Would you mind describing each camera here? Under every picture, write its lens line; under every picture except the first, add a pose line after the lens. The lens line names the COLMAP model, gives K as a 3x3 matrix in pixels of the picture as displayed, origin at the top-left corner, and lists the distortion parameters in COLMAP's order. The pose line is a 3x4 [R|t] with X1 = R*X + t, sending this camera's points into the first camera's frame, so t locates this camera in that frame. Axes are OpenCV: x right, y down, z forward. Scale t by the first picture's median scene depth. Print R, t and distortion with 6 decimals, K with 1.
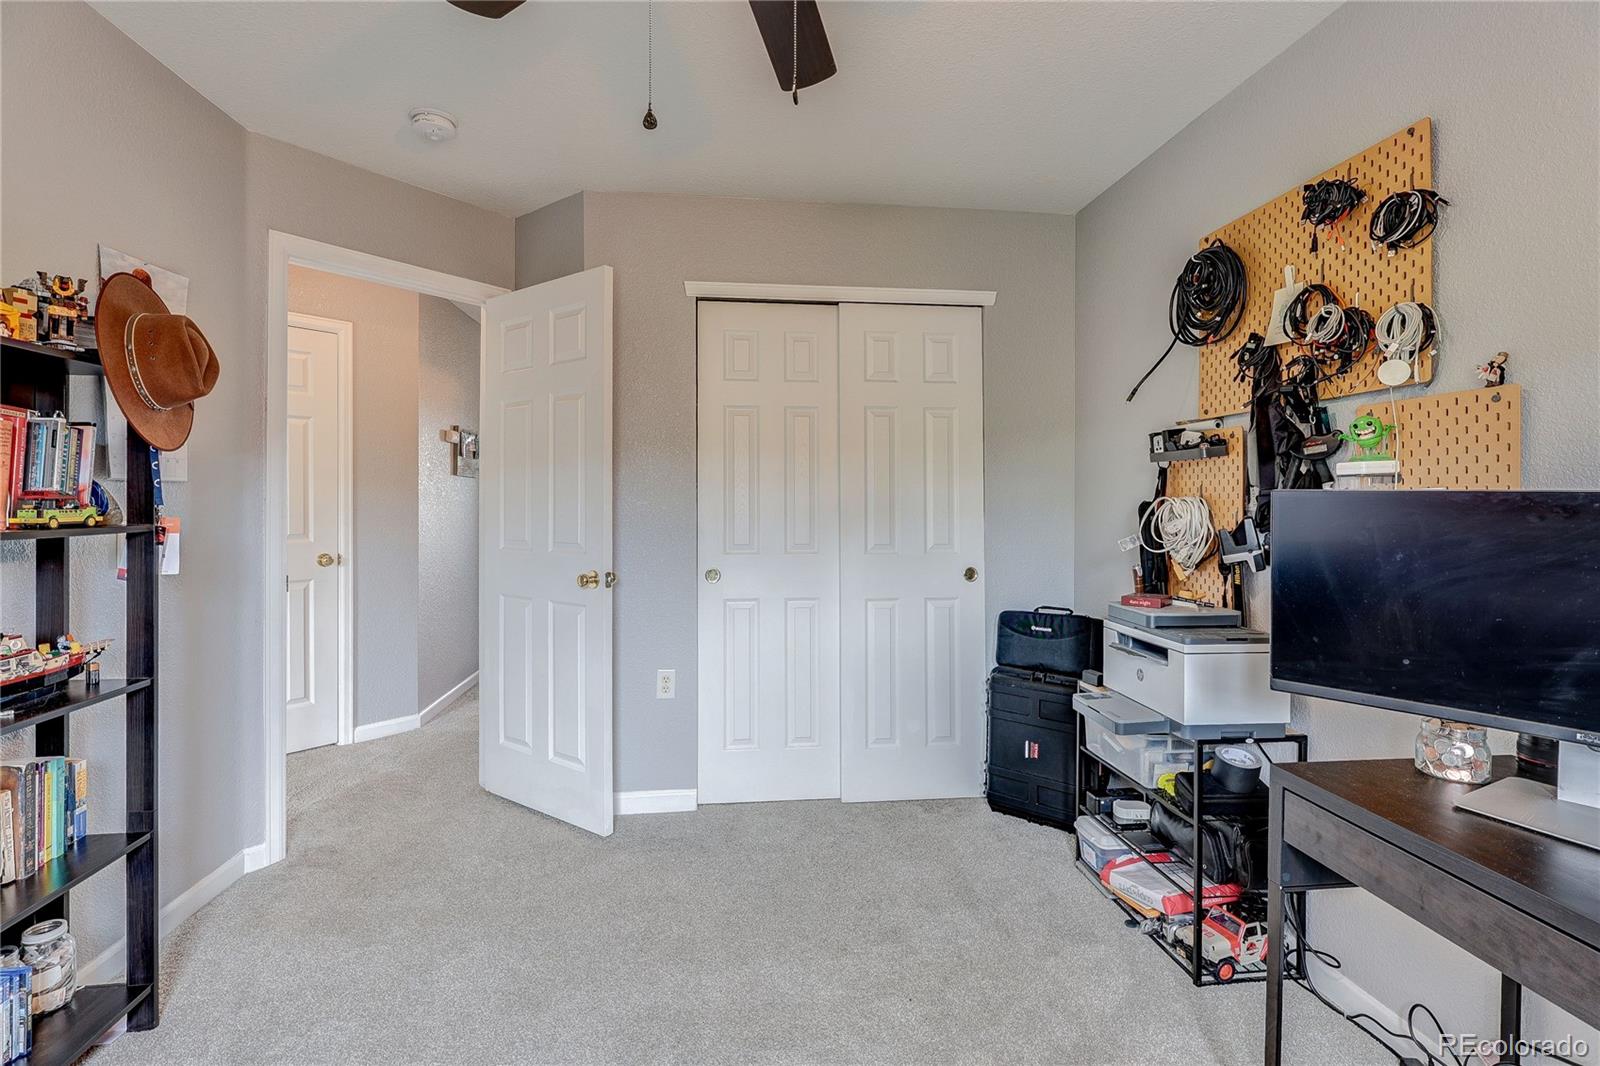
lens RADIAL K [[763.1, 0, 794.0], [0, 763.1, 501.7], [0, 0, 1]] dist [-0.002485, -0.000500]
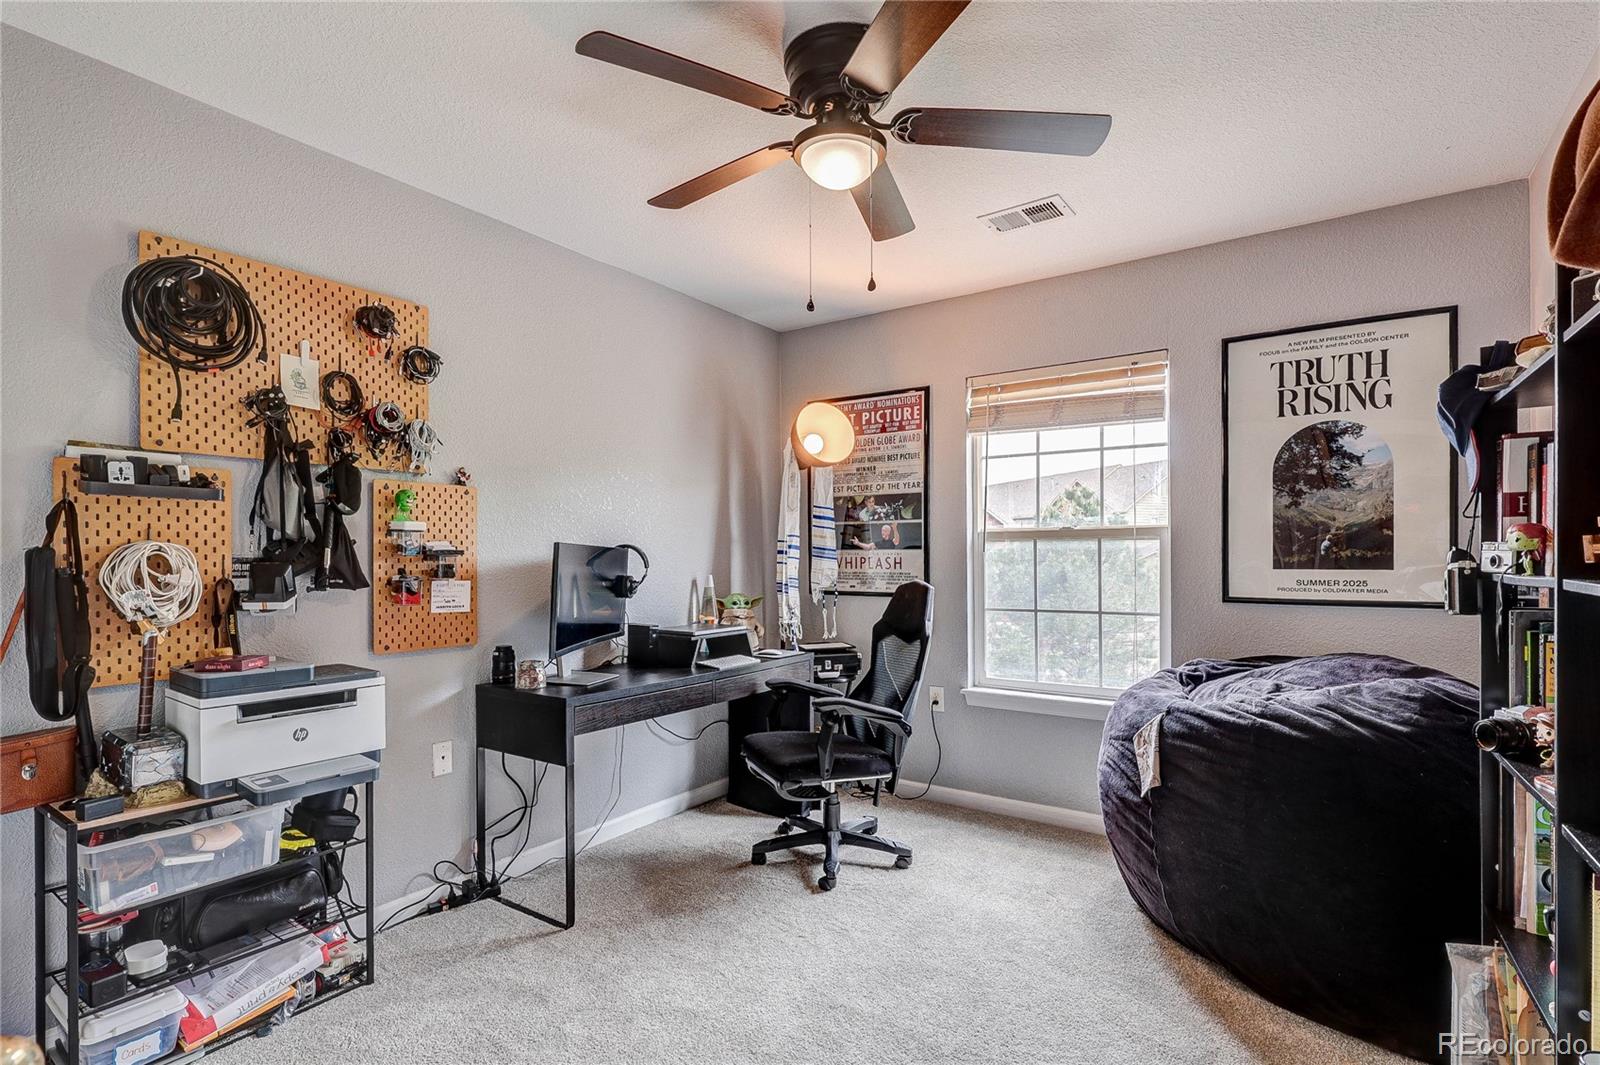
lens RADIAL K [[747.0, 0, 800.0], [0, 747.0, 532.5], [0, 0, 1]] dist [-0.002126, -0.000487]
pose [[-0.754040, 0.016405, 0.656623, -0.601643], [0.000405, 0.999699, -0.024511, 0.003813], [-0.656828, -0.018217, -0.753820, 1.286525]]
